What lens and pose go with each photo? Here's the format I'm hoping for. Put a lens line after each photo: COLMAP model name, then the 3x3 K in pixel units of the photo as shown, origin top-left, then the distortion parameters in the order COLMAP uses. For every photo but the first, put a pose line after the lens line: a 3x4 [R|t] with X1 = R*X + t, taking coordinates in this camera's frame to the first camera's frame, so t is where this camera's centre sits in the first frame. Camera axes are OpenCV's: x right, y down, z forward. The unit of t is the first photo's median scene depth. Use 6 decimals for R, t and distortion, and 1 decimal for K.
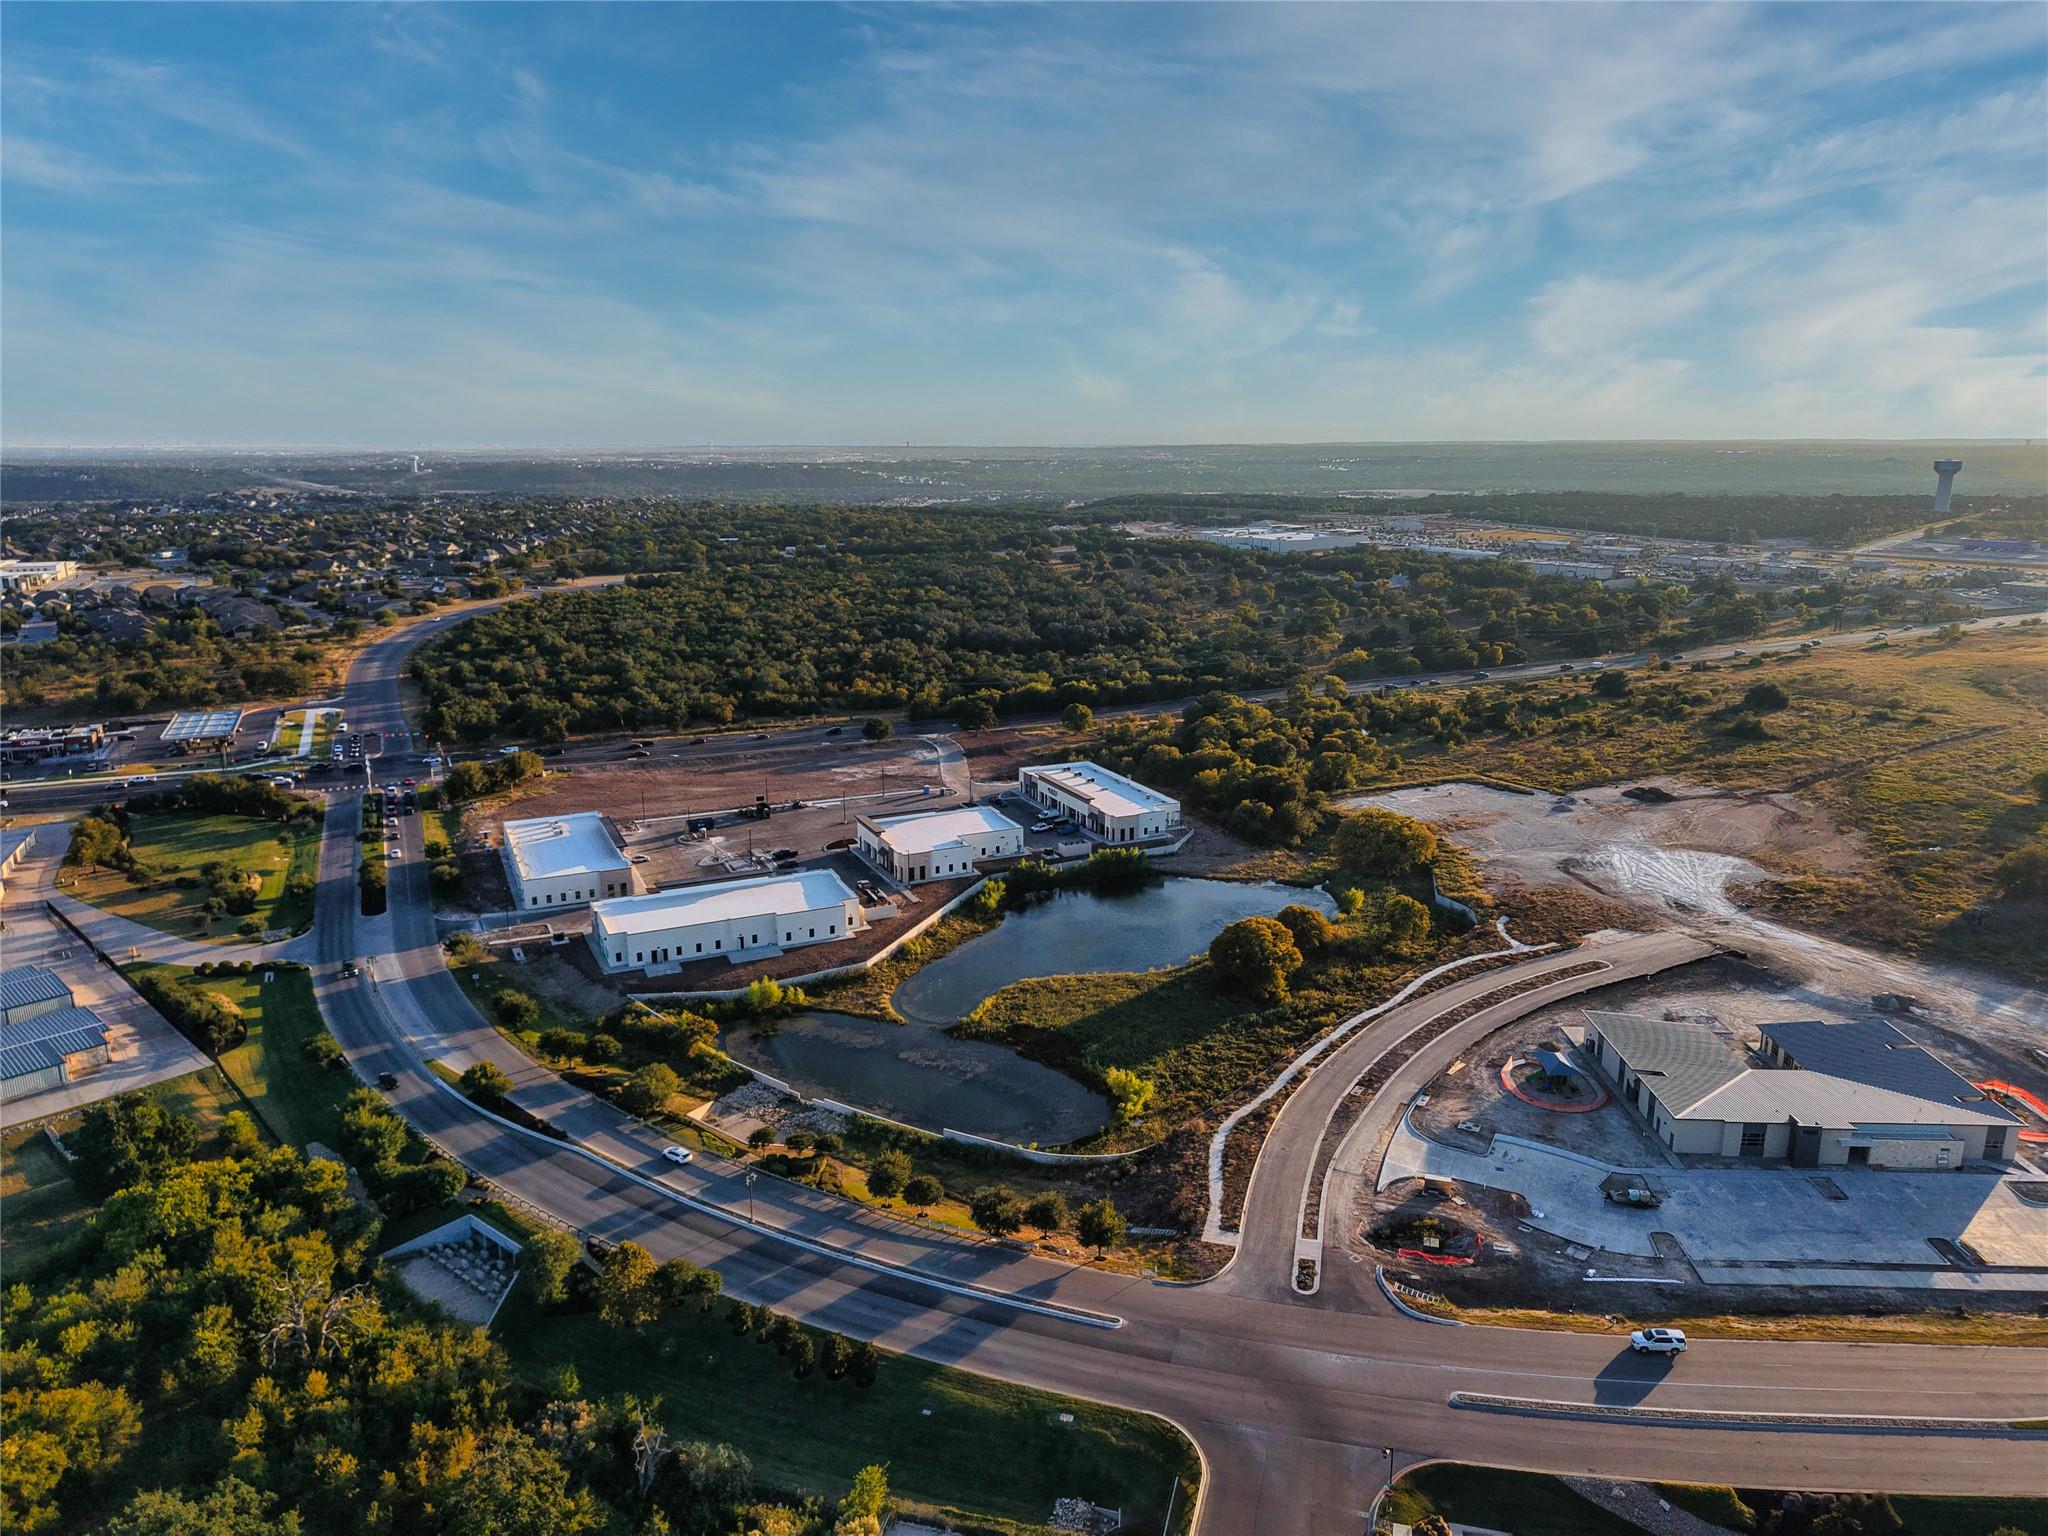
lens RADIAL K [[1368.8, 0, 1036.2], [0, 1368.8, 767.8], [0, 0, 1]] dist [0.035709, -0.038817]
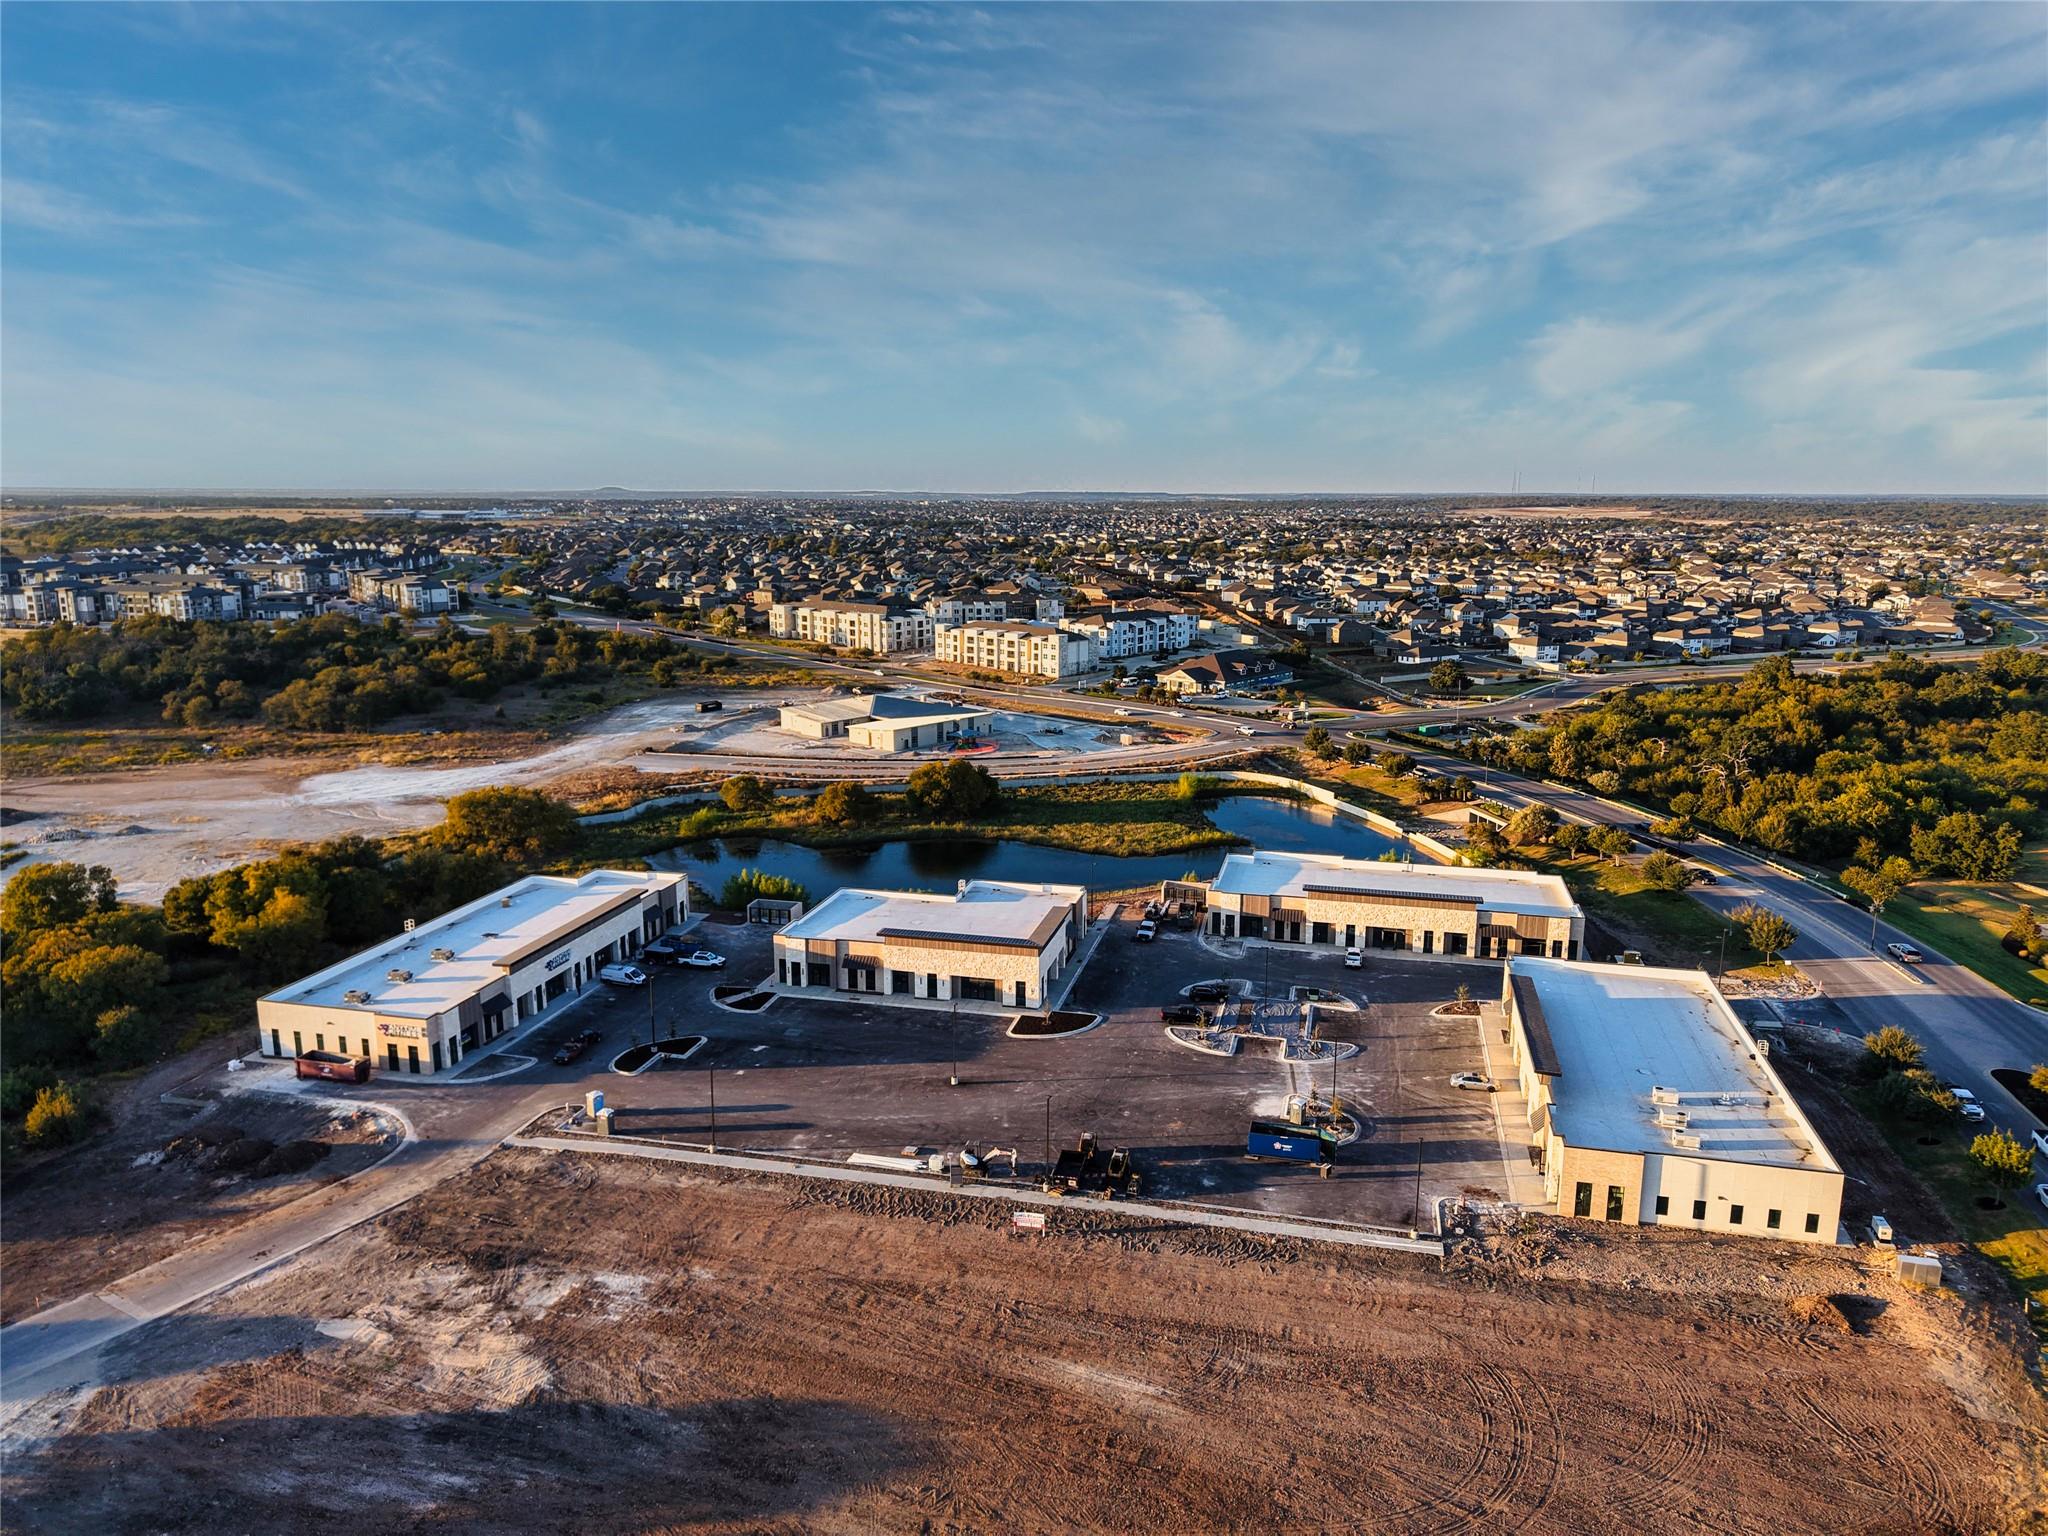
lens RADIAL K [[1368.8, 0, 1036.2], [0, 1368.8, 767.8], [0, 0, 1]] dist [0.035709, -0.038817]
pose [[-0.778136, -0.125766, 0.615376, -0.513355], [0.144781, 0.917449, 0.370576, -0.250707], [-0.611181, 0.377453, -0.695691, 1.585206]]
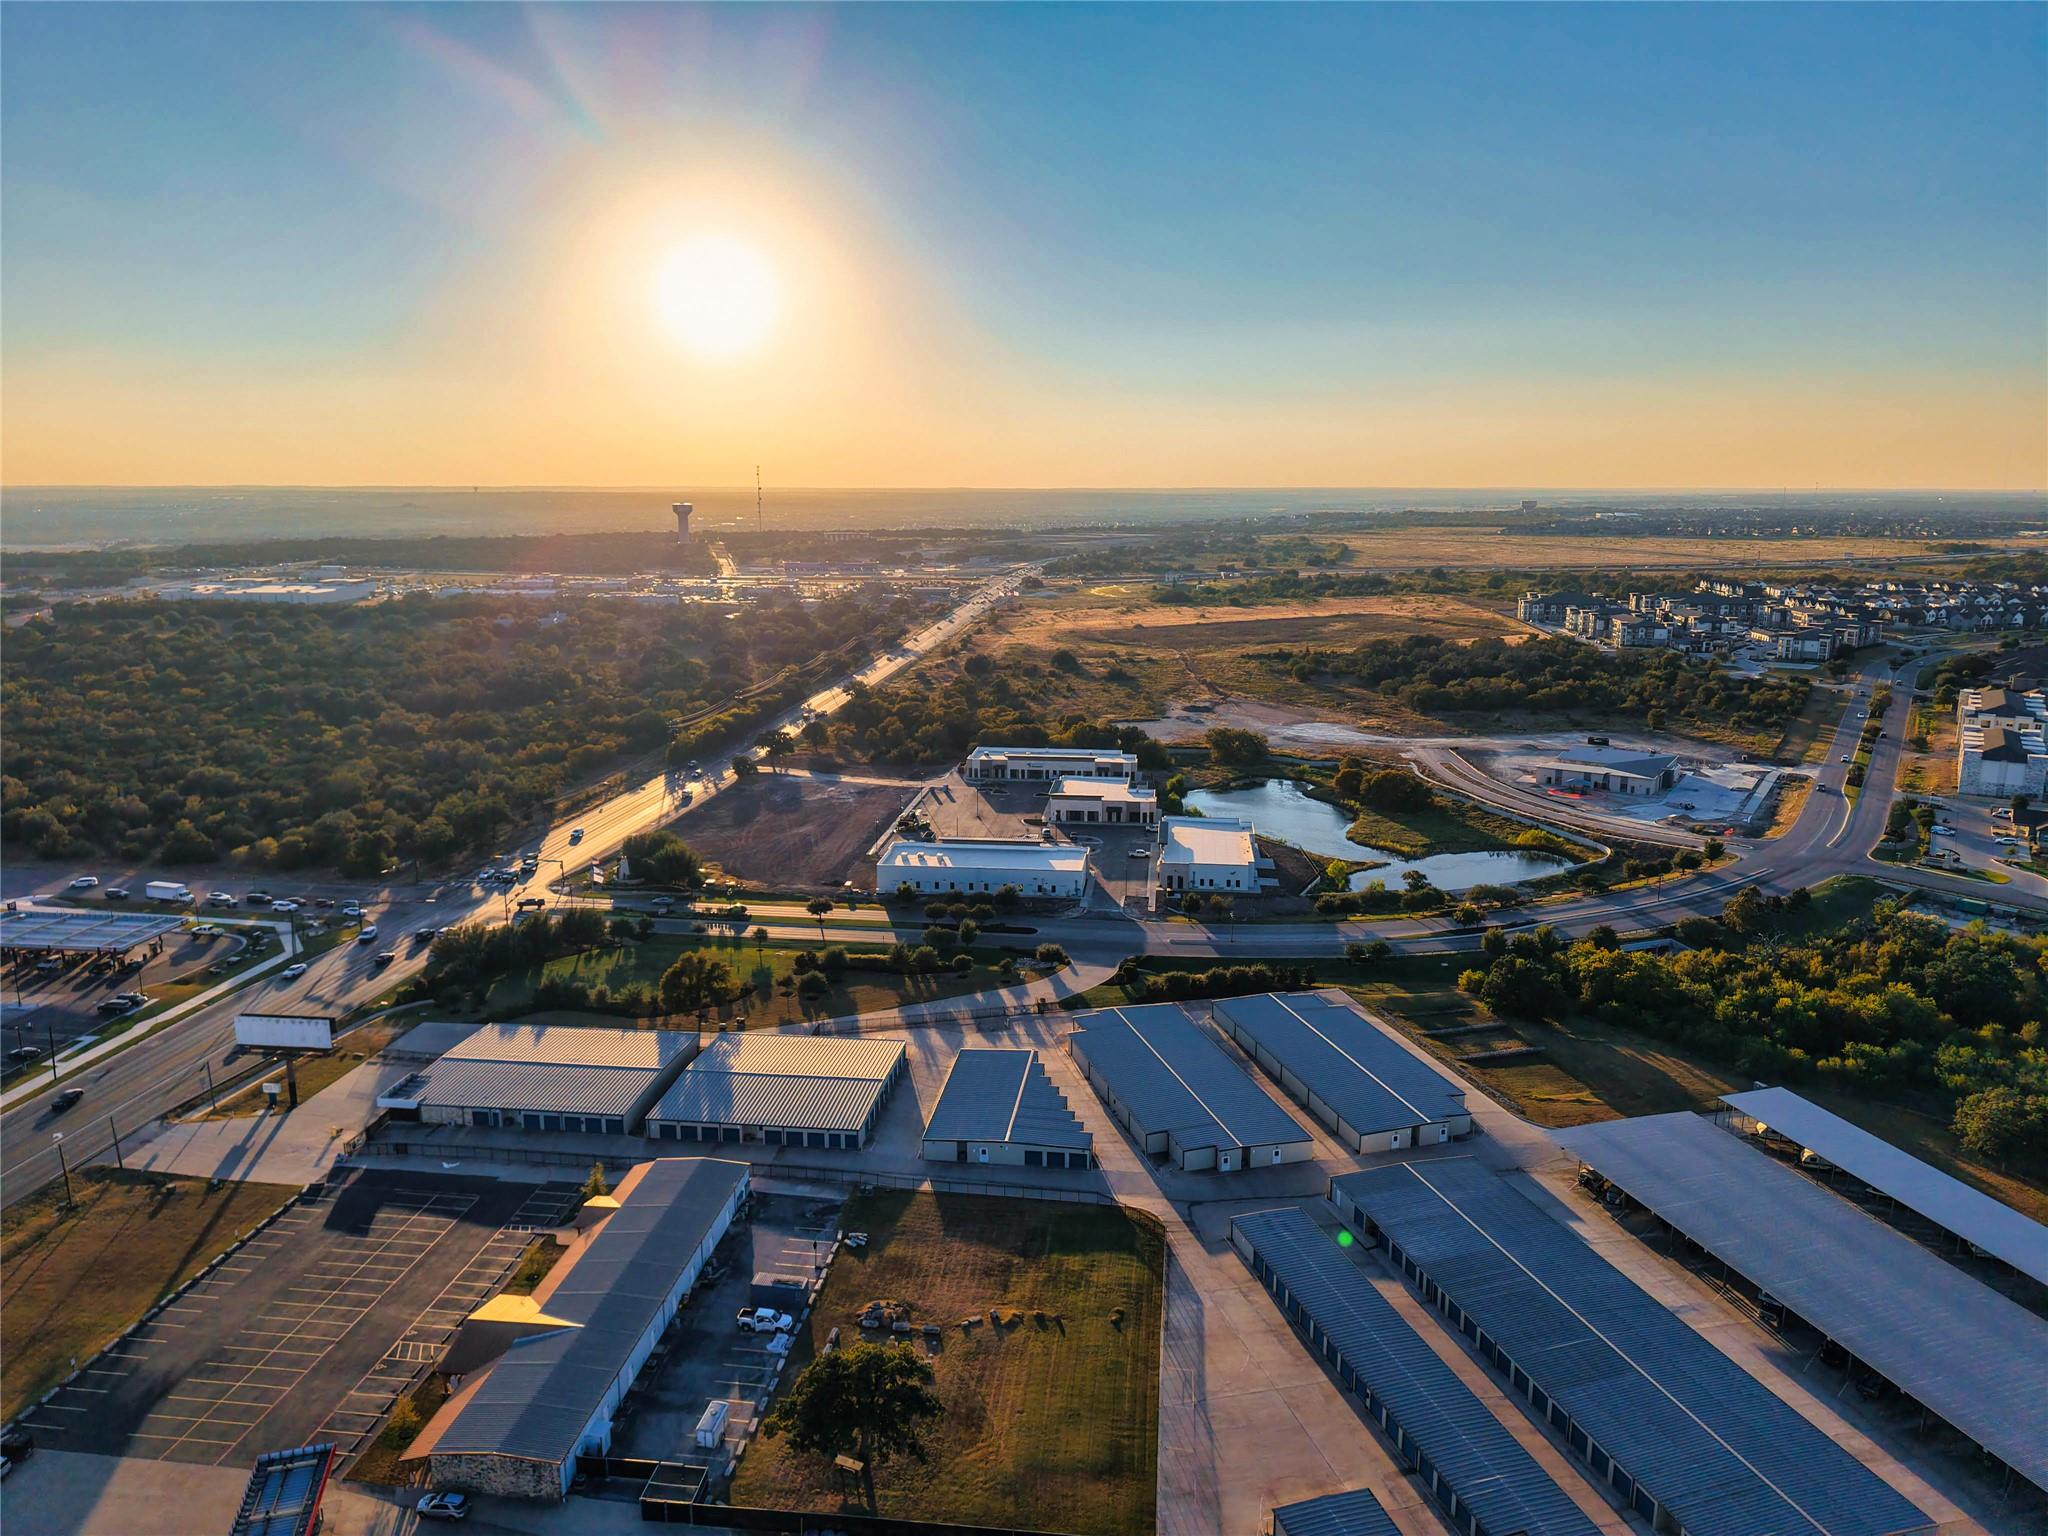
lens RADIAL K [[1368.8, 0, 1036.2], [0, 1368.8, 767.8], [0, 0, 1]] dist [0.035709, -0.038817]
pose [[0.519943, -0.169432, 0.837229, -1.378929], [0.196559, 0.977561, 0.075763, -0.099002], [-0.831278, 0.125173, 0.541579, 0.420305]]
